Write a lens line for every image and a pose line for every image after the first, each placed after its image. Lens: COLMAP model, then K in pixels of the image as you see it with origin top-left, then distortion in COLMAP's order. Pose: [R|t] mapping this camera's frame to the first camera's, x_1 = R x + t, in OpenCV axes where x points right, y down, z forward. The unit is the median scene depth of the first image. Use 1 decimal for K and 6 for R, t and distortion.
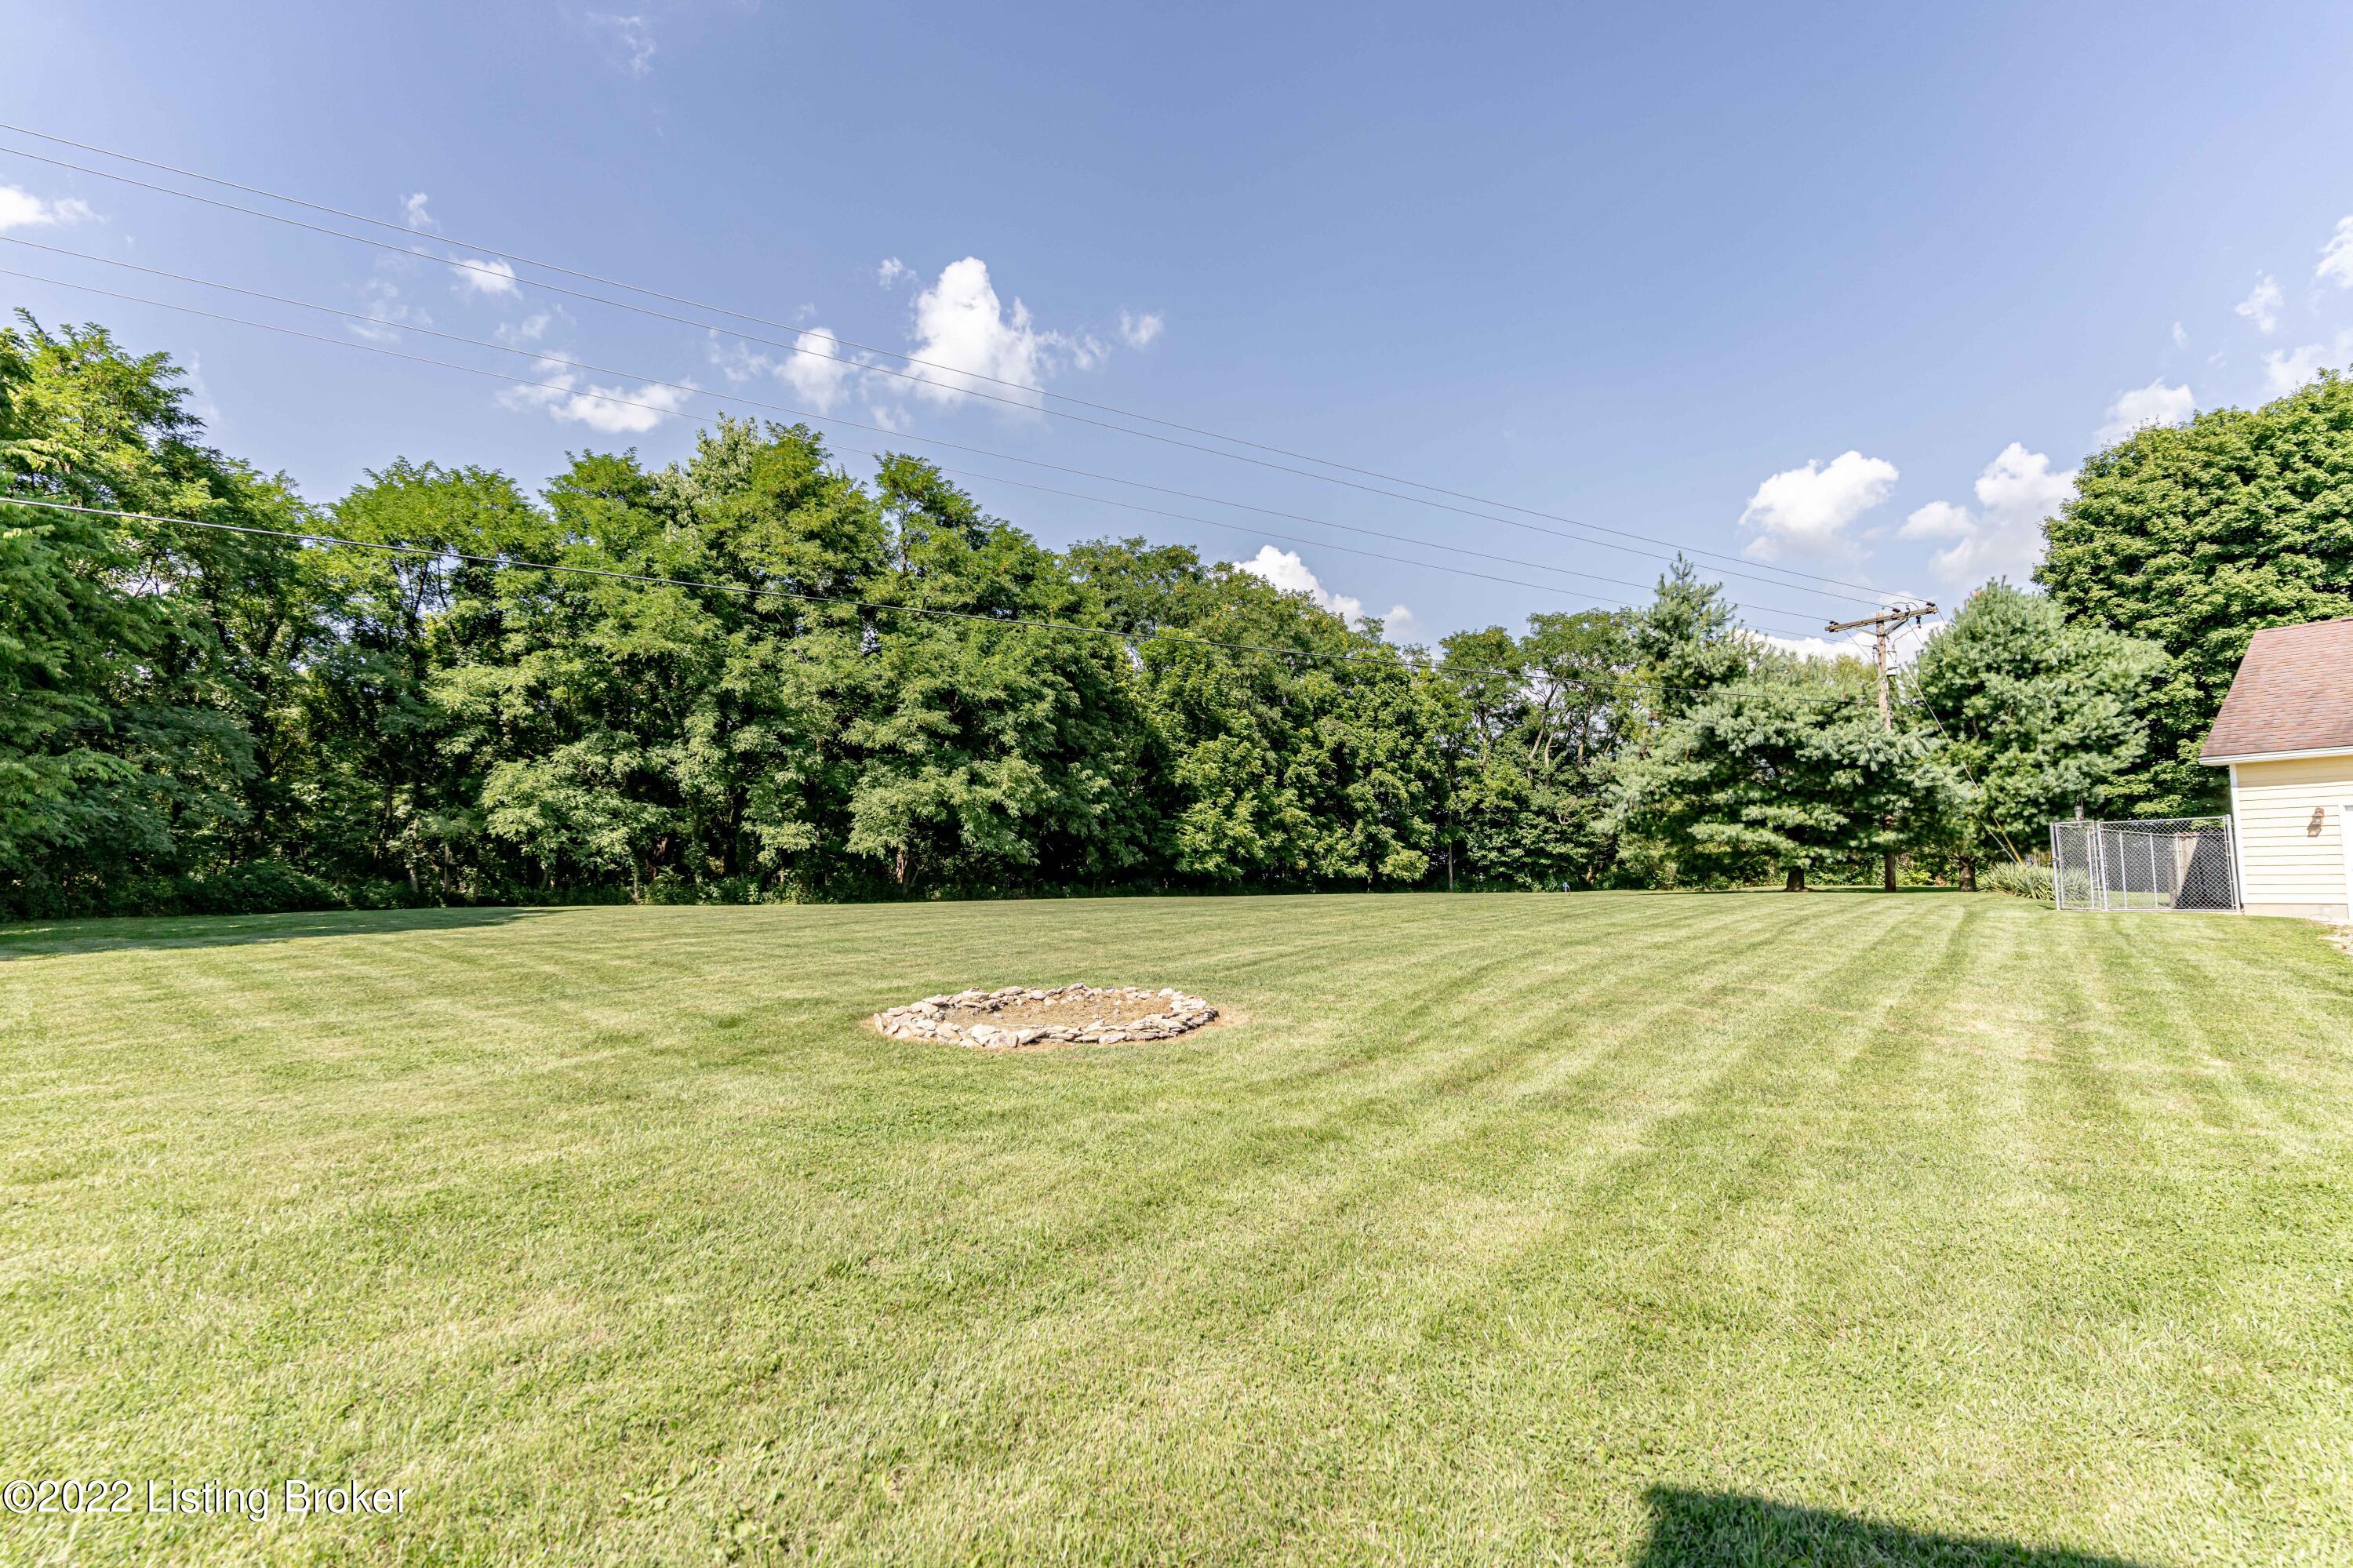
lens RADIAL K [[1124.7, 0, 1174.7], [0, 1124.7, 789.6], [0, 0, 1]] dist [0.004382, 0.002997]
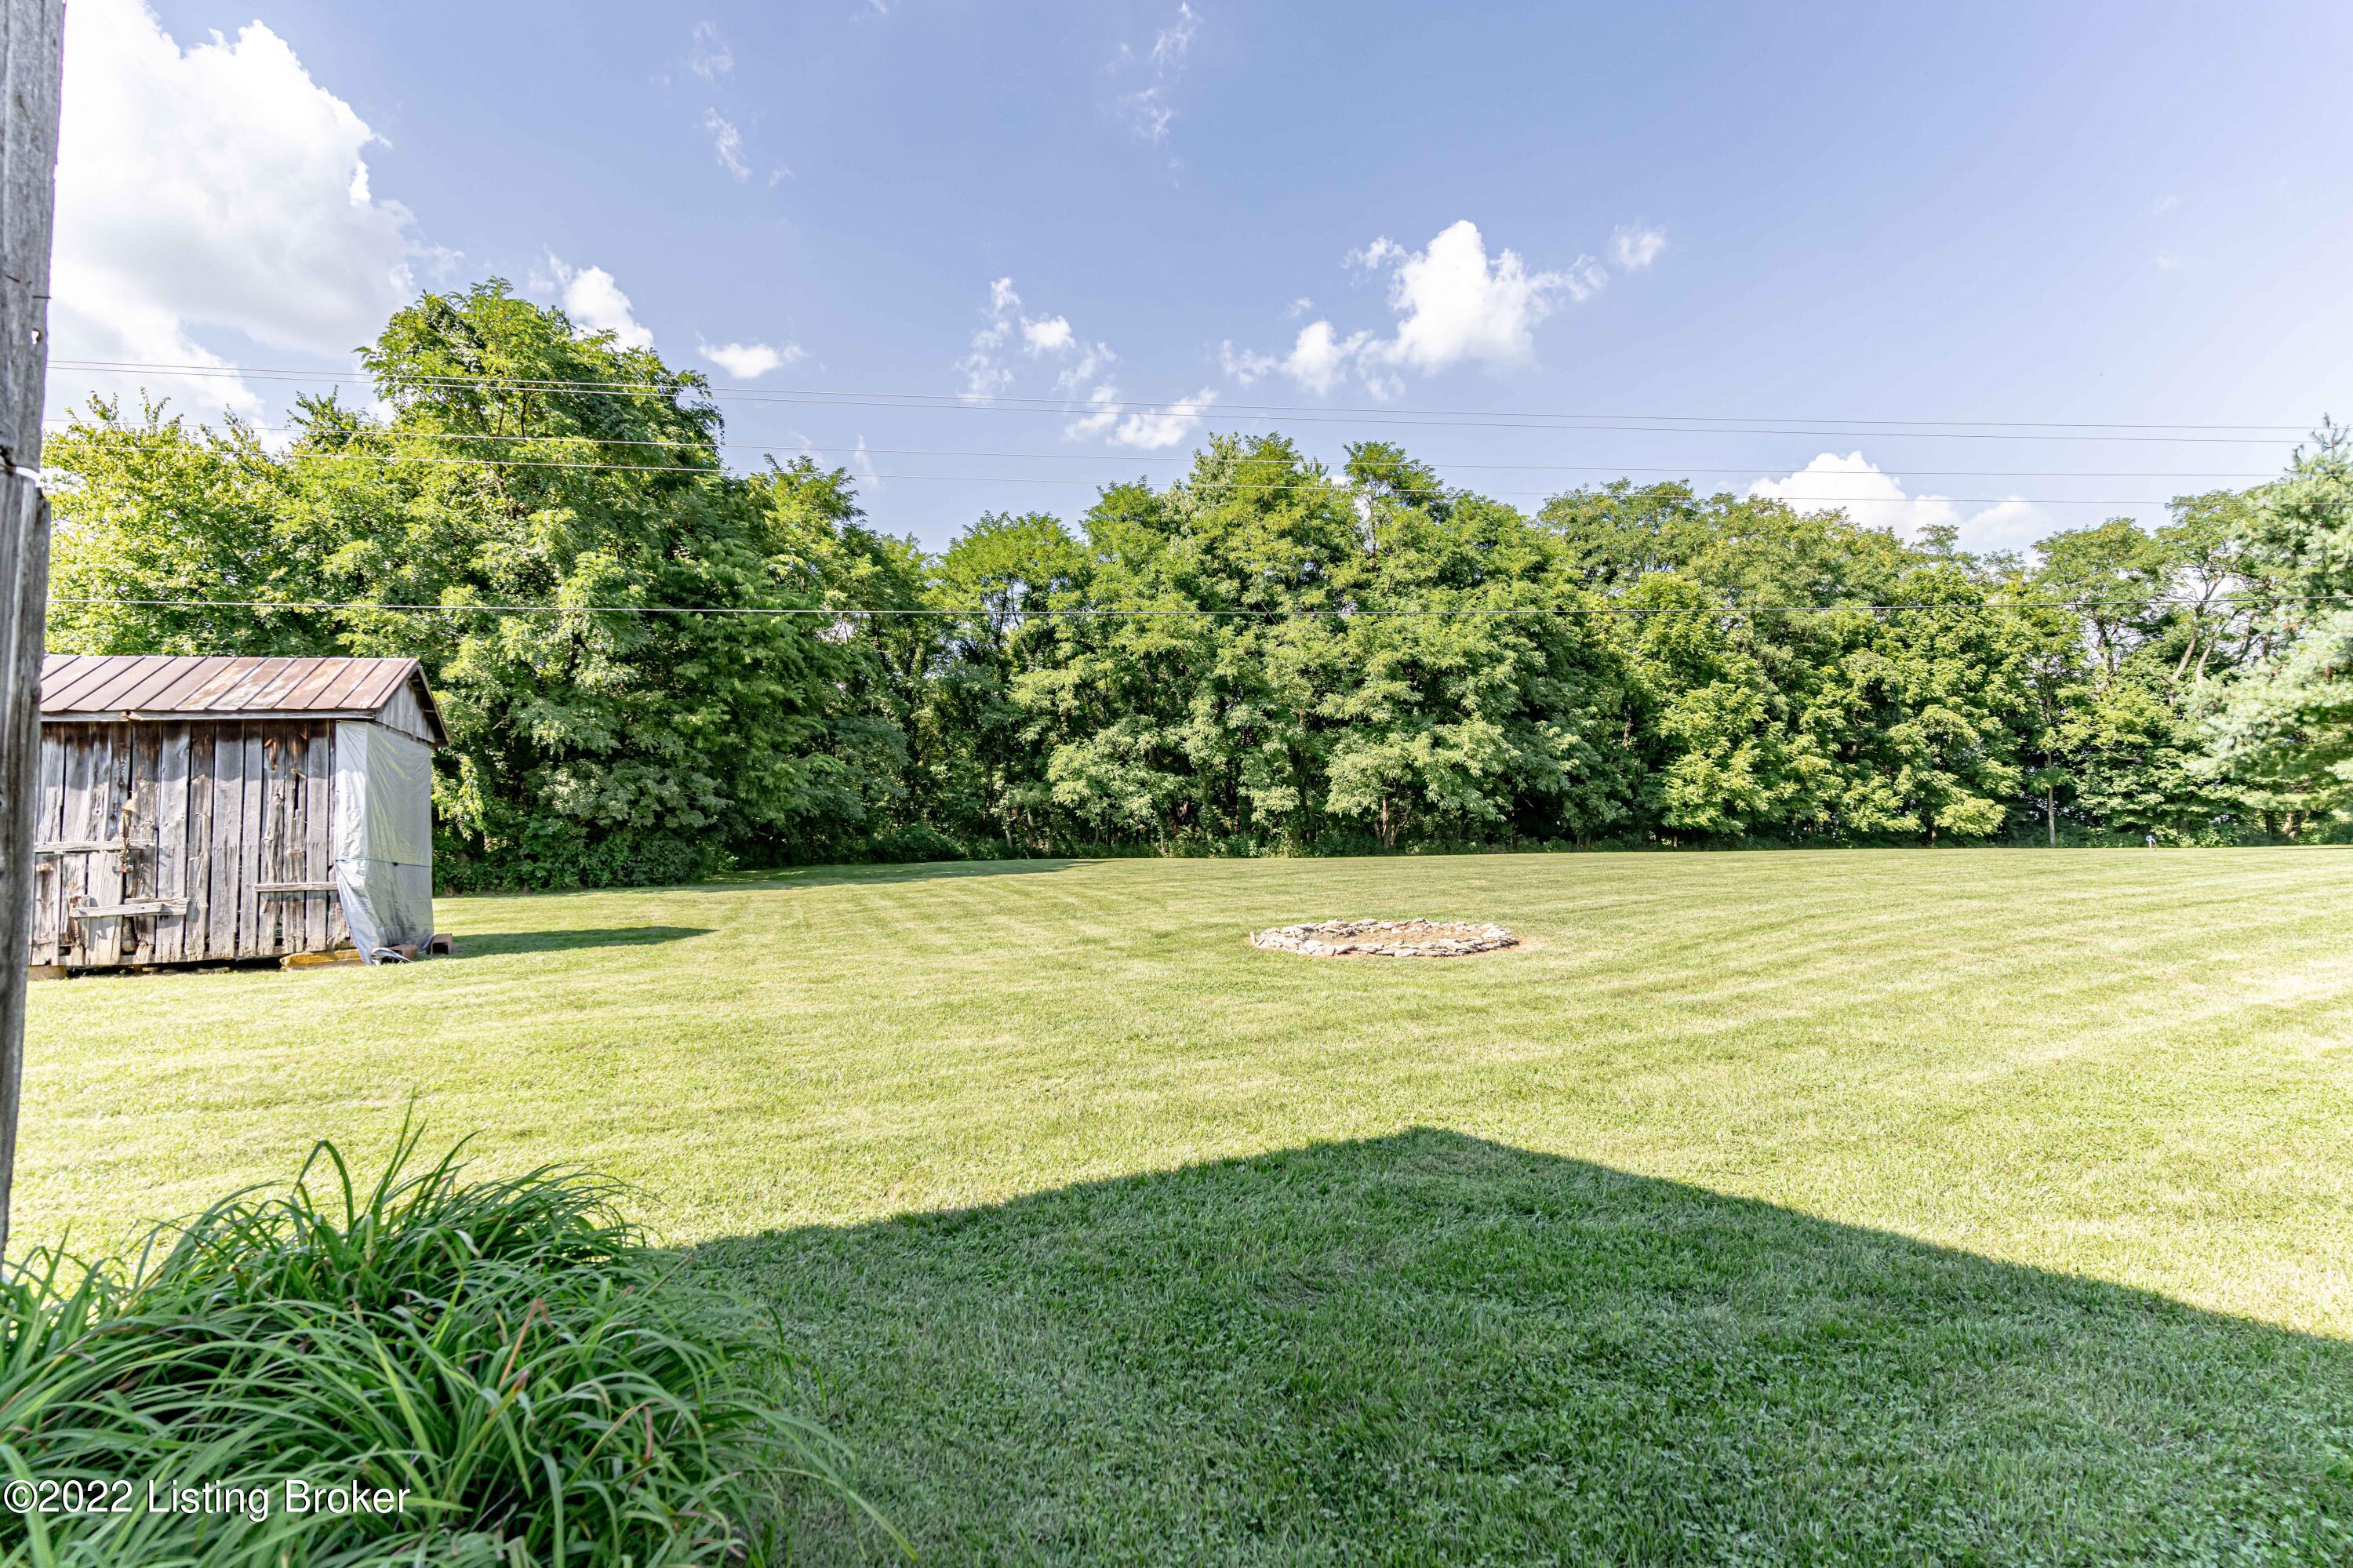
lens RADIAL K [[1124.7, 0, 1174.0], [0, 1124.7, 783.4], [0, 0, 1]] dist [0.004382, 0.002997]
pose [[0.894538, -0.025419, -0.446268, 0.069104], [0.040849, 0.998853, 0.024986, -0.006469], [0.445121, -0.040580, 0.894551, -0.064763]]
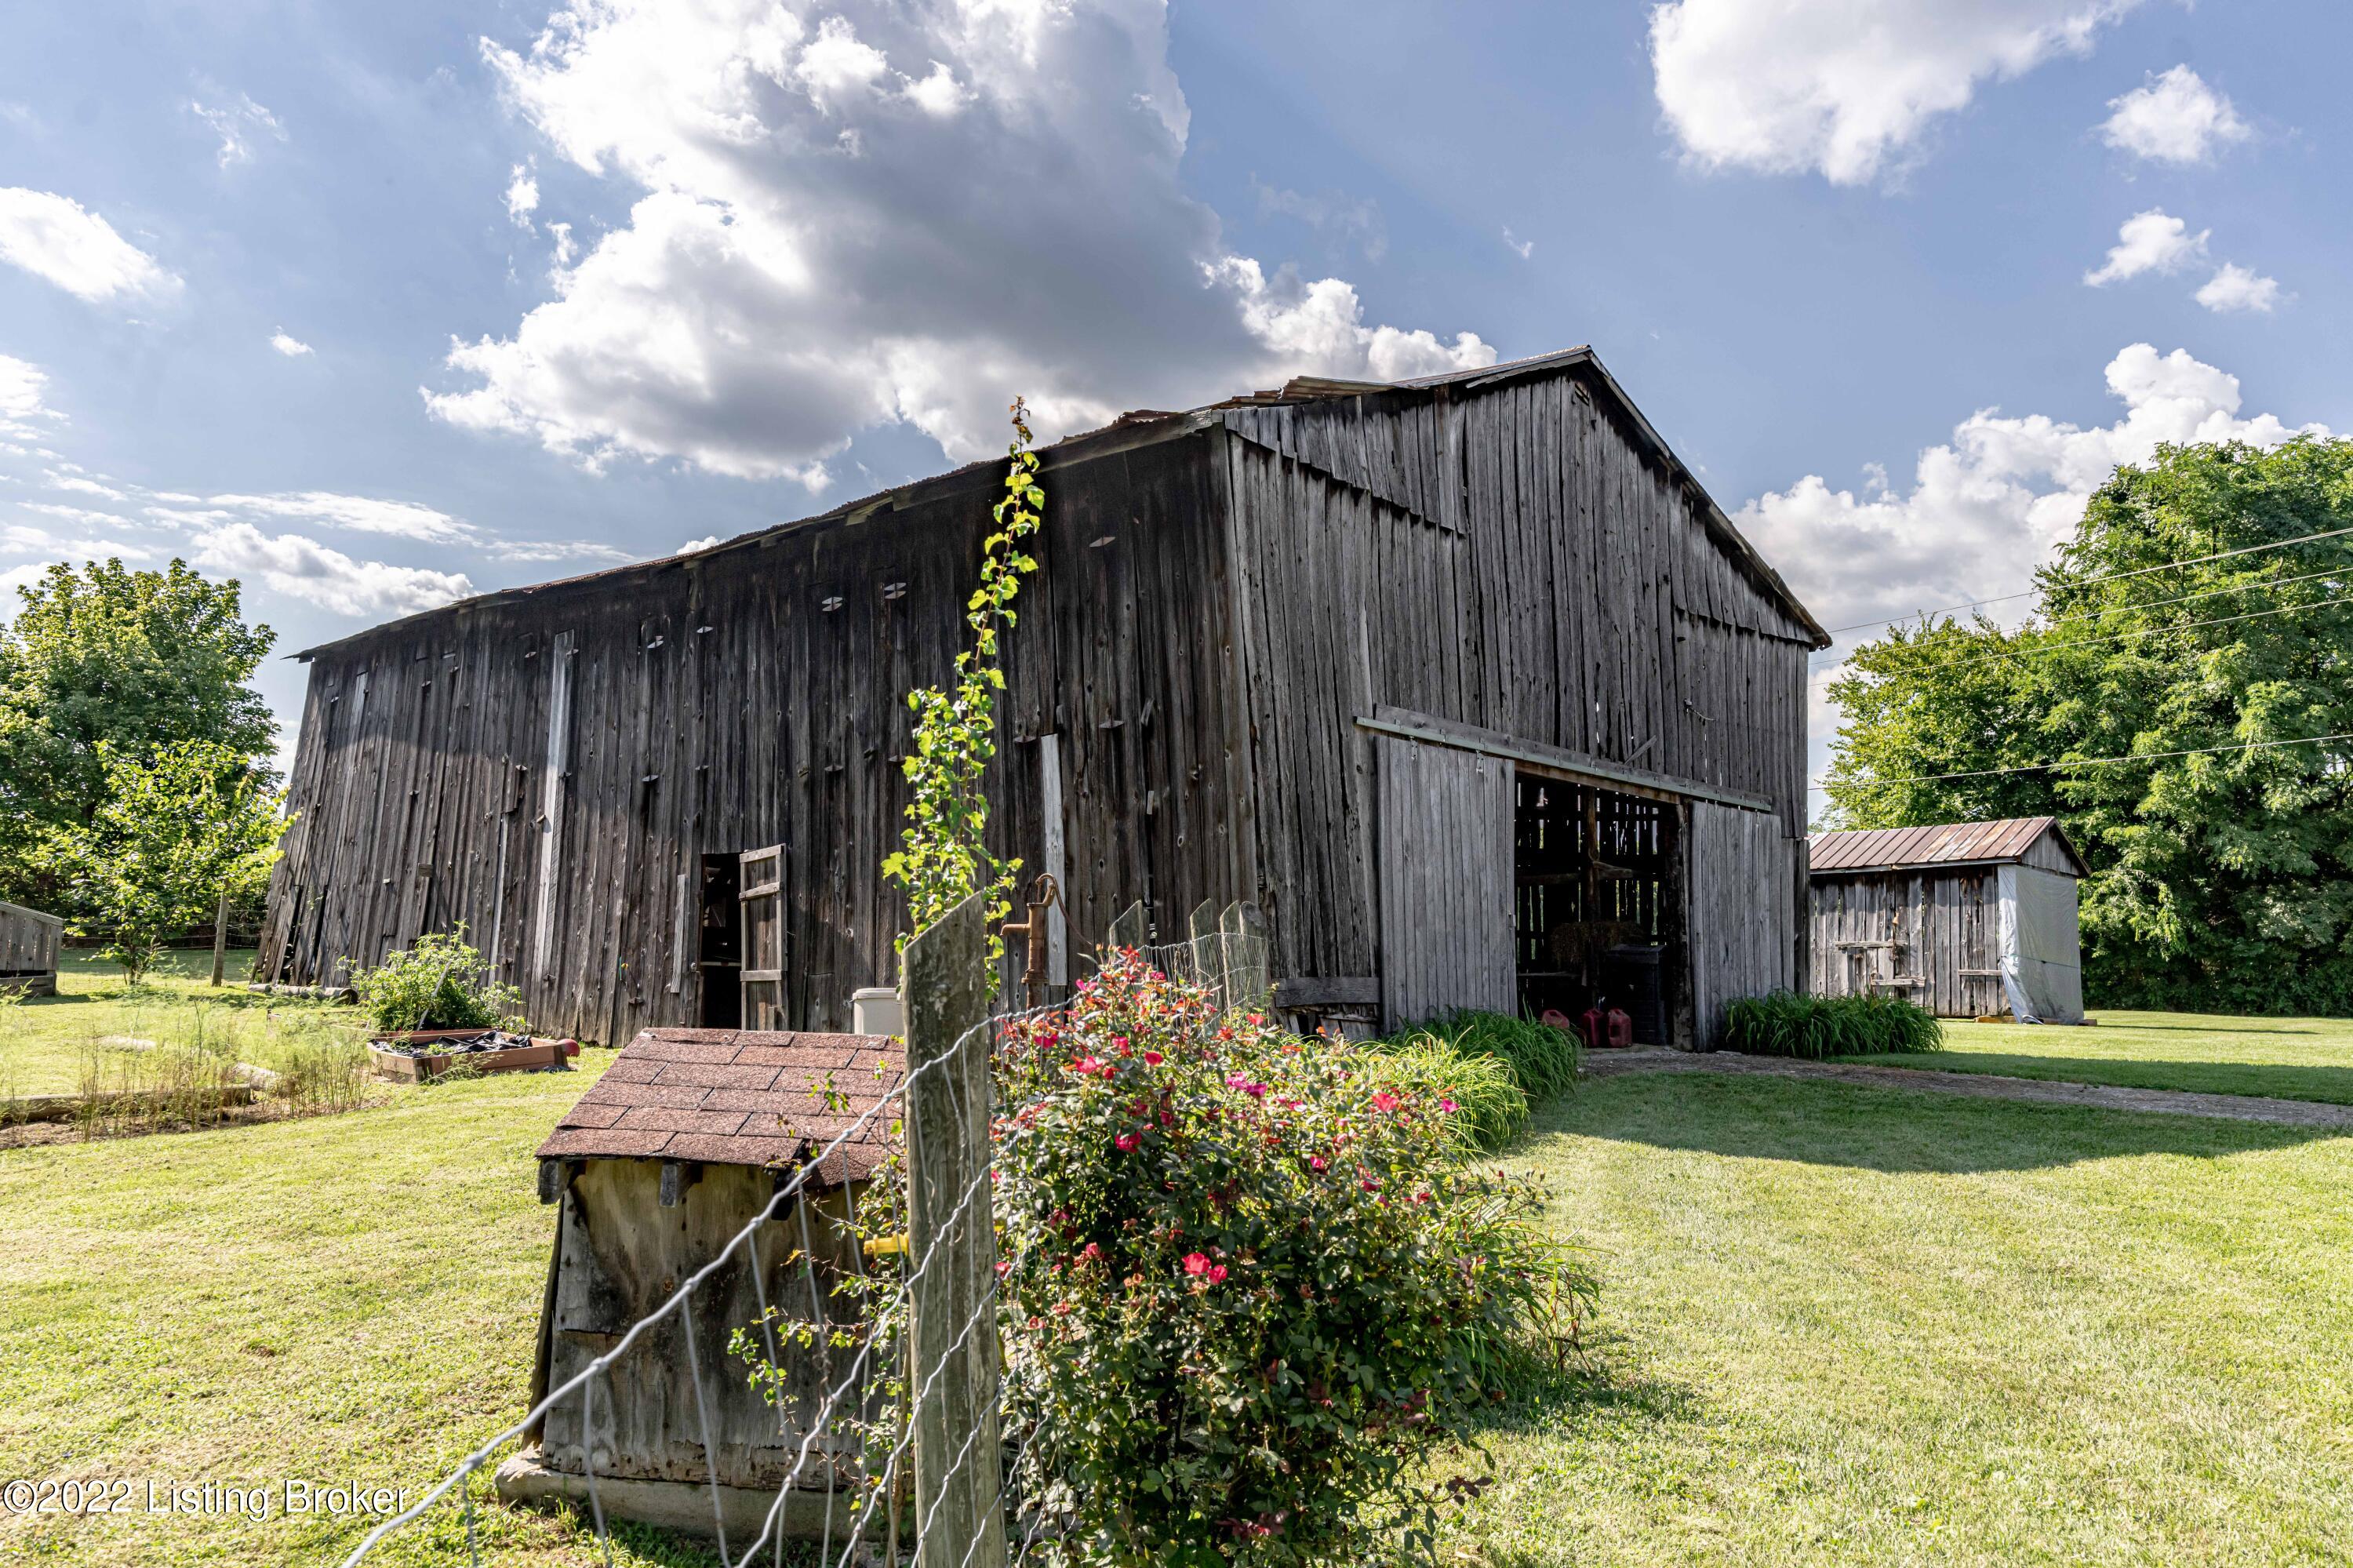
lens RADIAL K [[1695.4, 0, 1173.8], [0, 1695.4, 783.0], [0, 0, 1]] dist [0.006379, 0.001658]
pose [[-0.094346, -0.109216, -0.989531, 0.707393], [0.047502, 0.992338, -0.114055, 0.012613], [0.994406, -0.057766, -0.088435, -0.230177]]
